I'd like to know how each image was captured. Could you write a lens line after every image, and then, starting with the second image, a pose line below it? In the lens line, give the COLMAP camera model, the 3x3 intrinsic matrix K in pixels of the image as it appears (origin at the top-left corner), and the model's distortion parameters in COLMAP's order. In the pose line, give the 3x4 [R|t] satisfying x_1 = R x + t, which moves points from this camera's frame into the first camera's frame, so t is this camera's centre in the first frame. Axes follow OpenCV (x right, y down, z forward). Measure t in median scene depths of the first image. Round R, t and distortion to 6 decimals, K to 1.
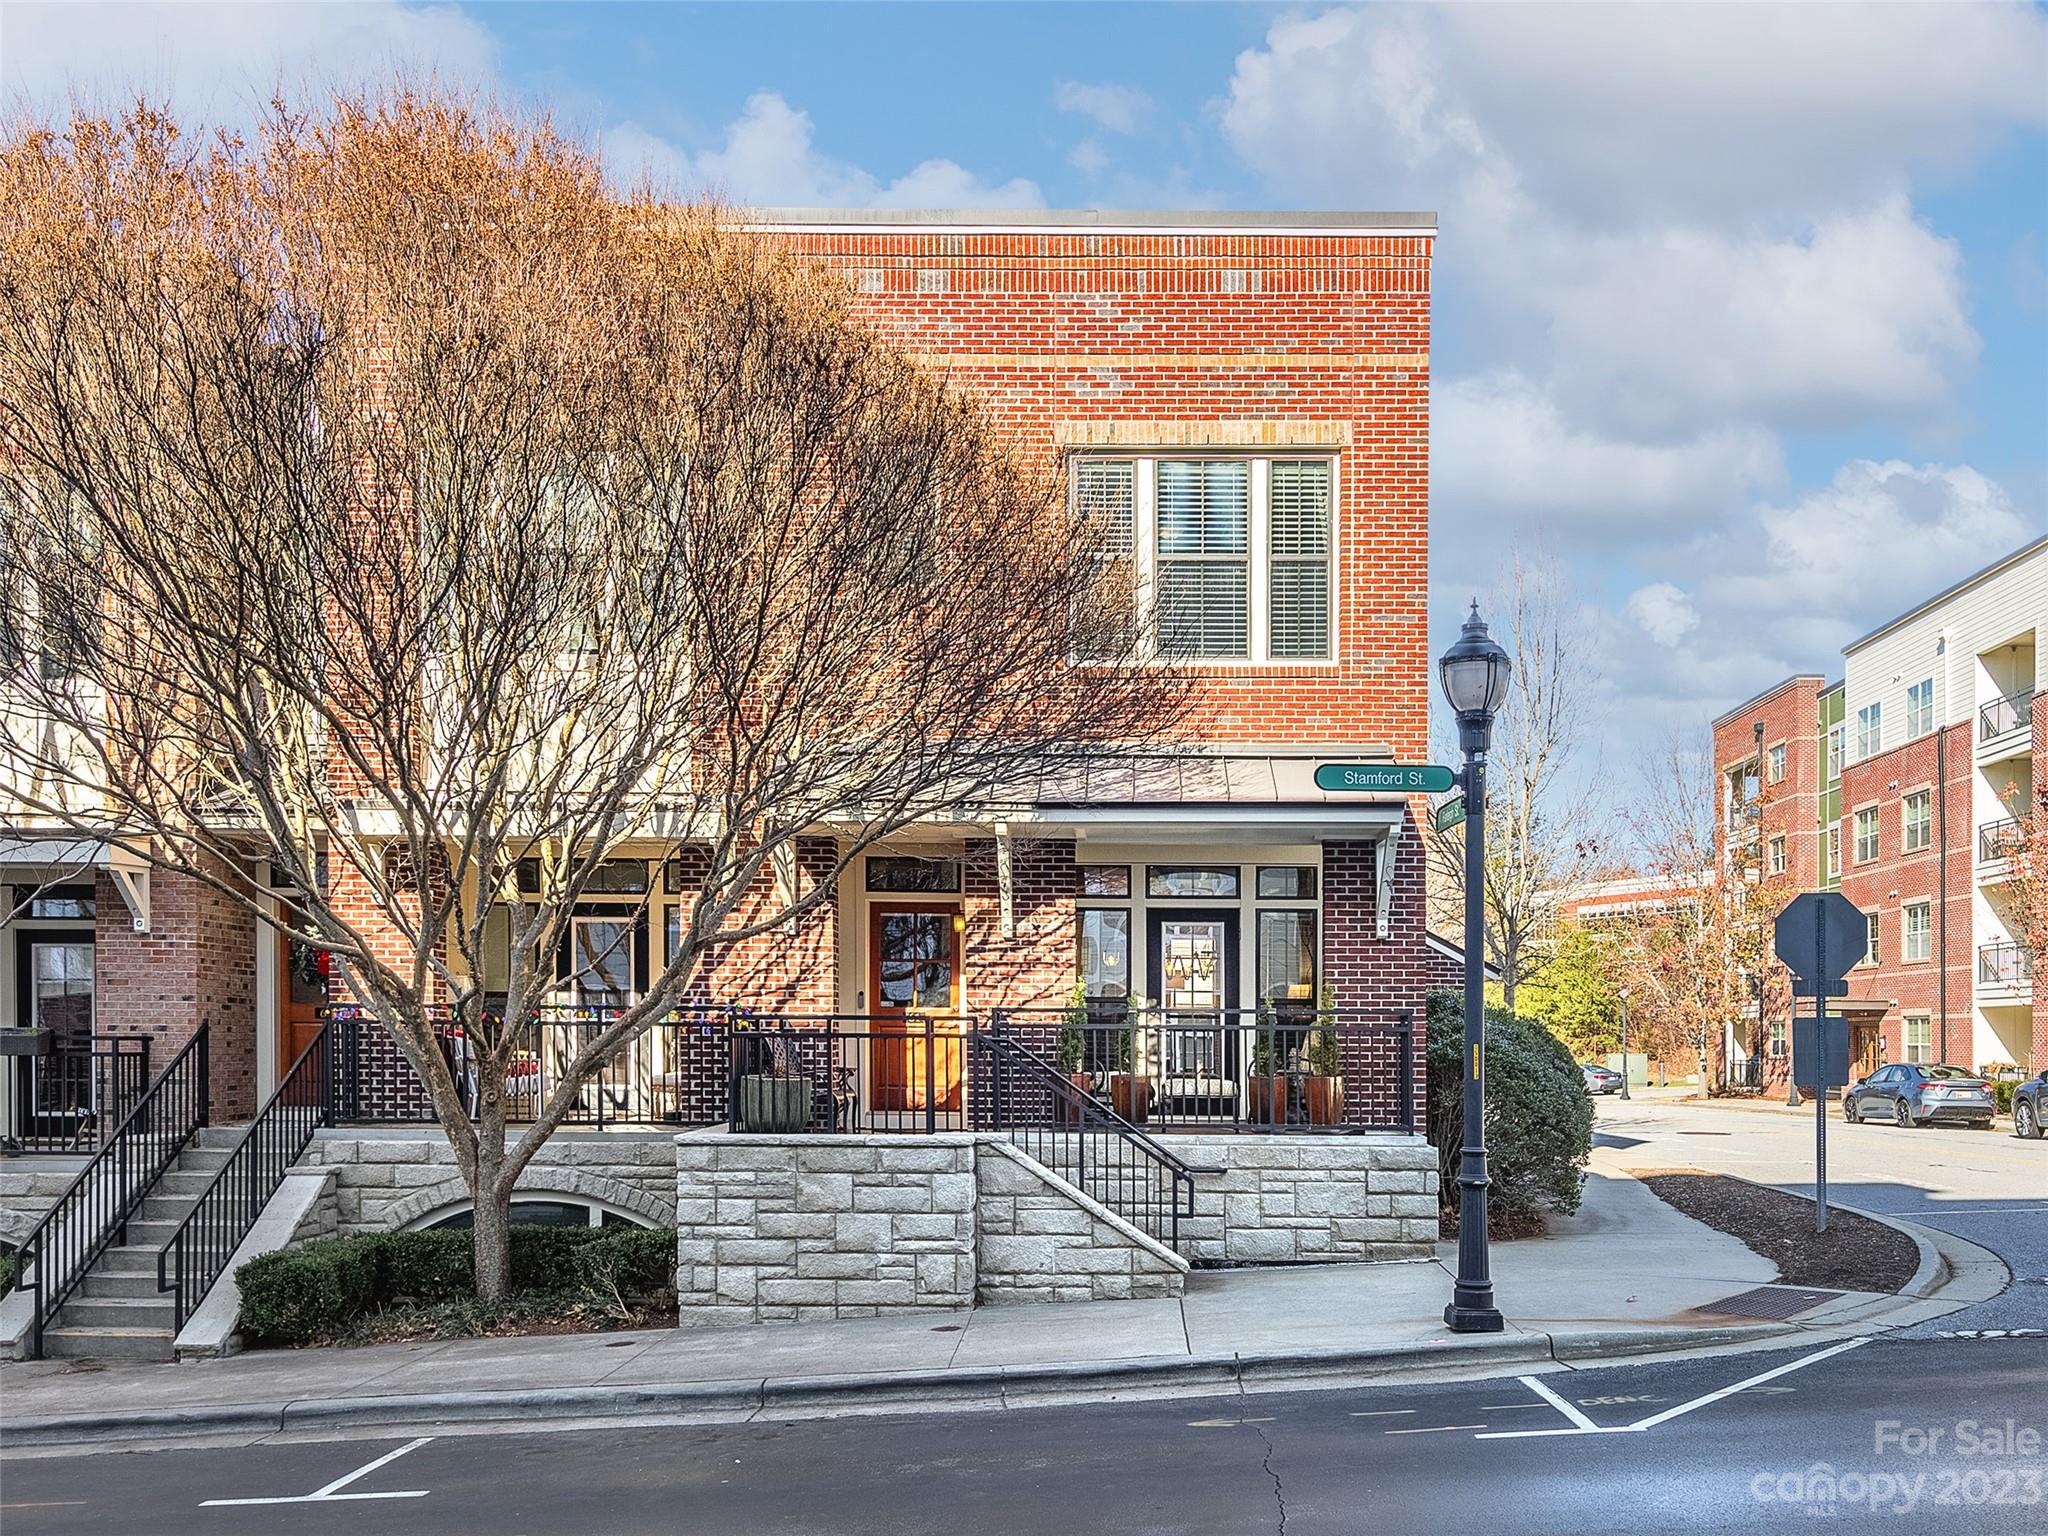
lens RADIAL K [[1103.3, 0, 1024.1], [0, 1103.3, 729.6], [0, 0, 1]] dist [0.001494, -0.000296]
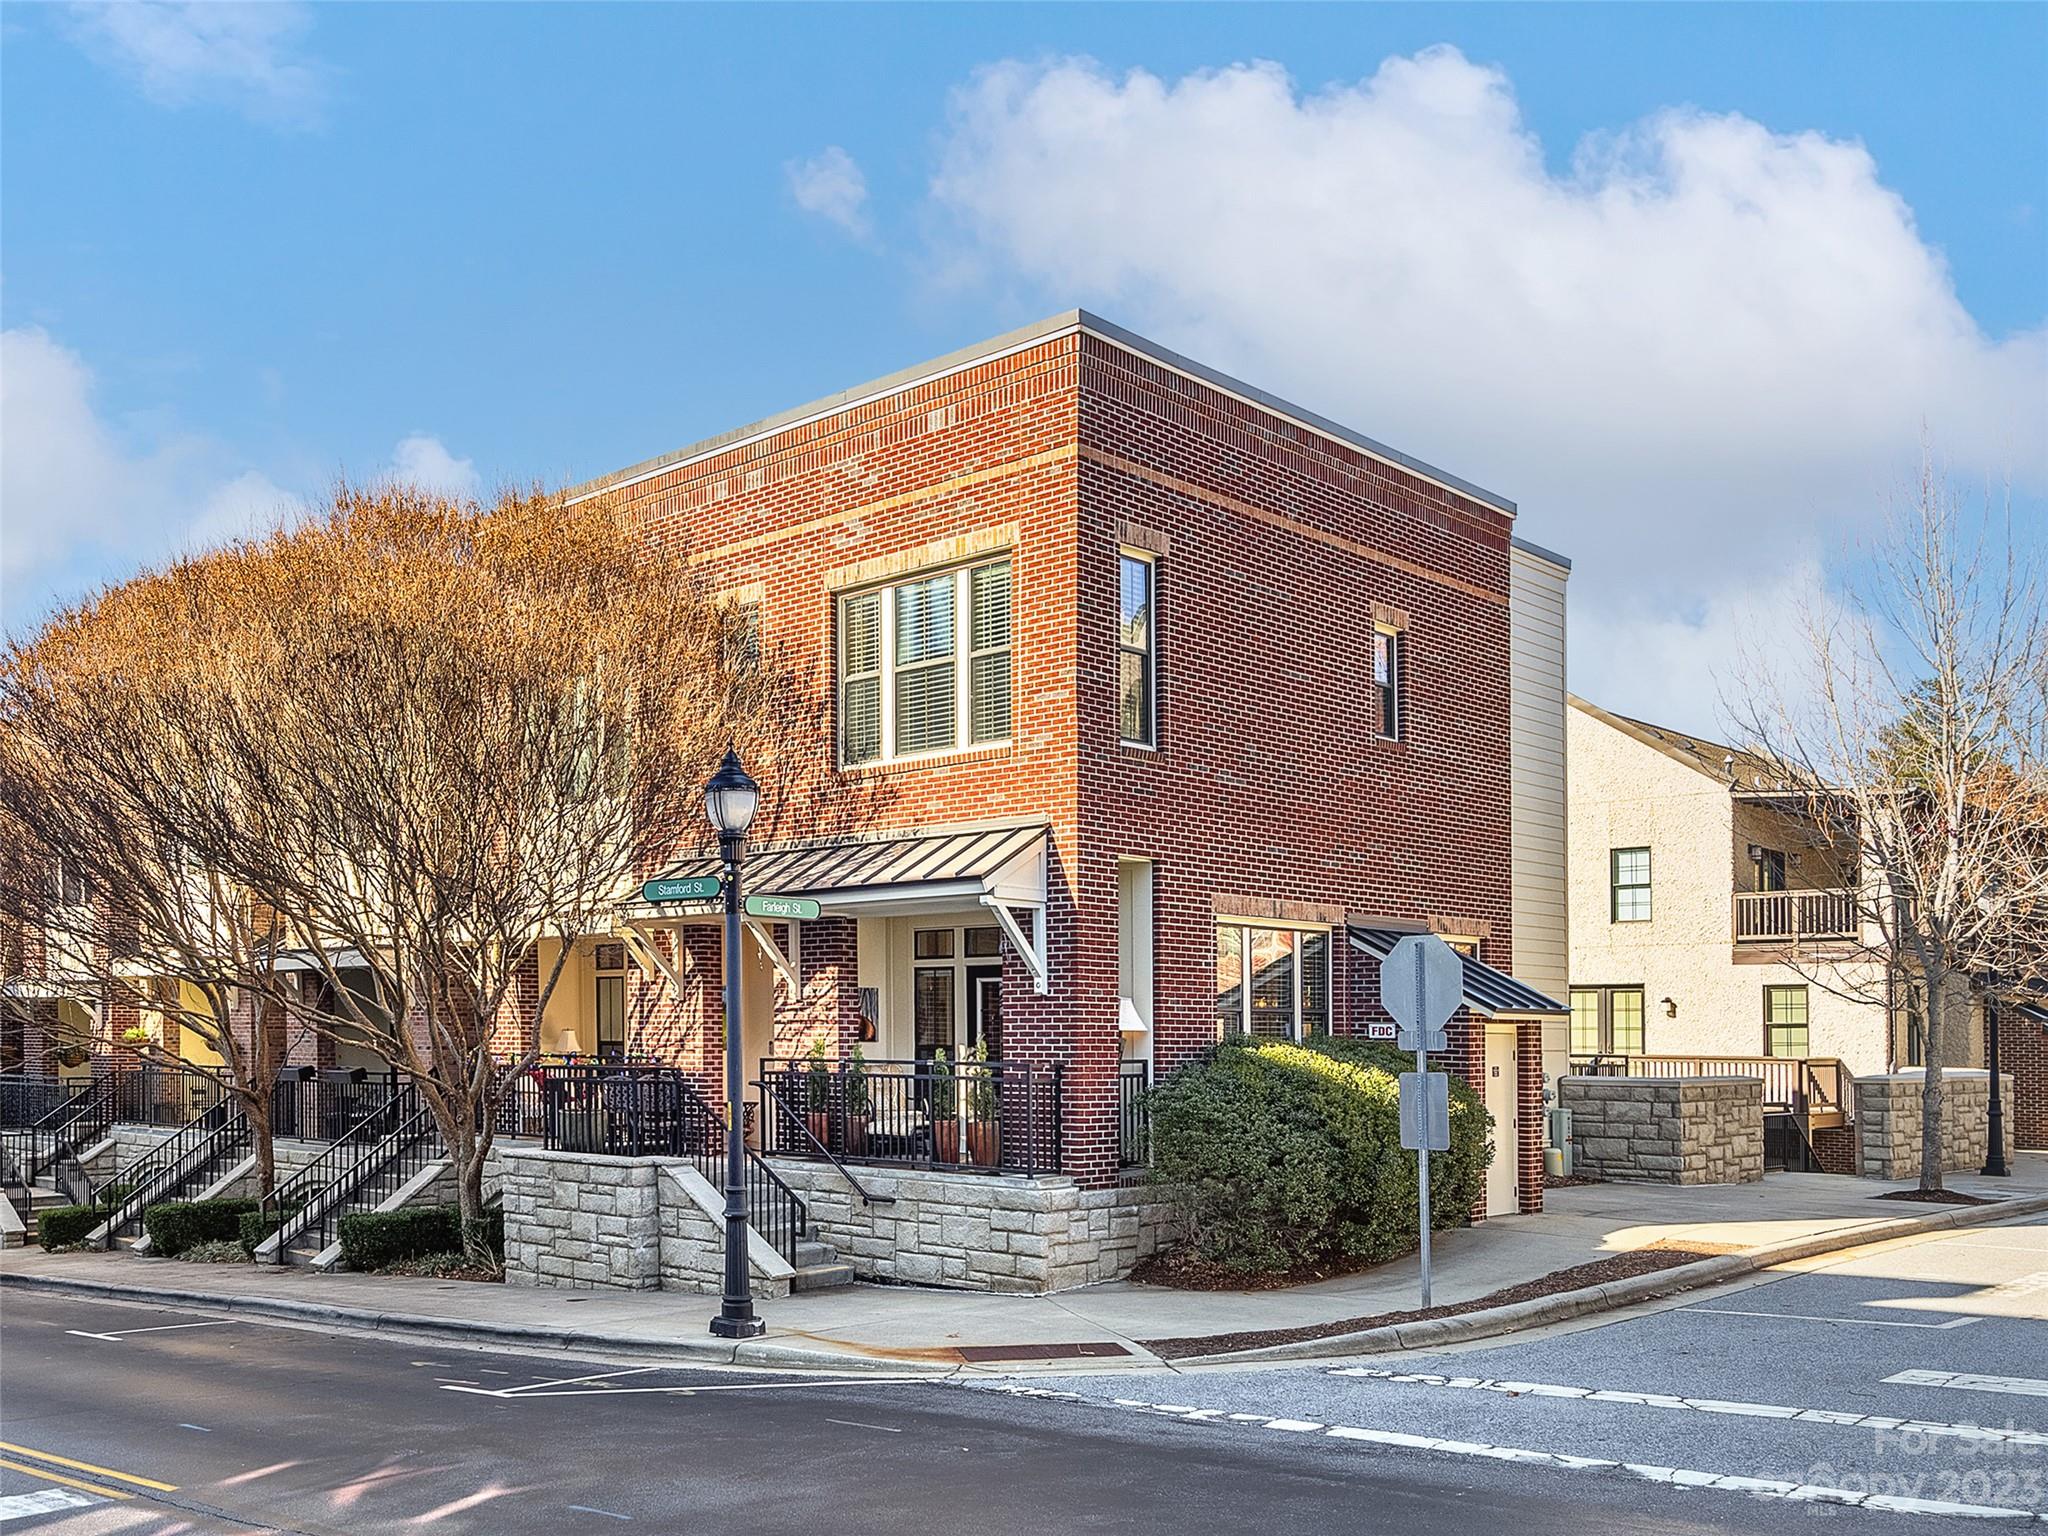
lens RADIAL K [[1063.4, 0, 1025.8], [0, 1063.4, 724.8], [0, 0, 1]] dist [-0.002534, -0.000796]
pose [[0.876976, -0.140986, -0.459387, 0.800132], [0.126264, 0.990007, -0.062794, -0.009933], [0.463650, -0.002936, 0.886014, 0.061925]]
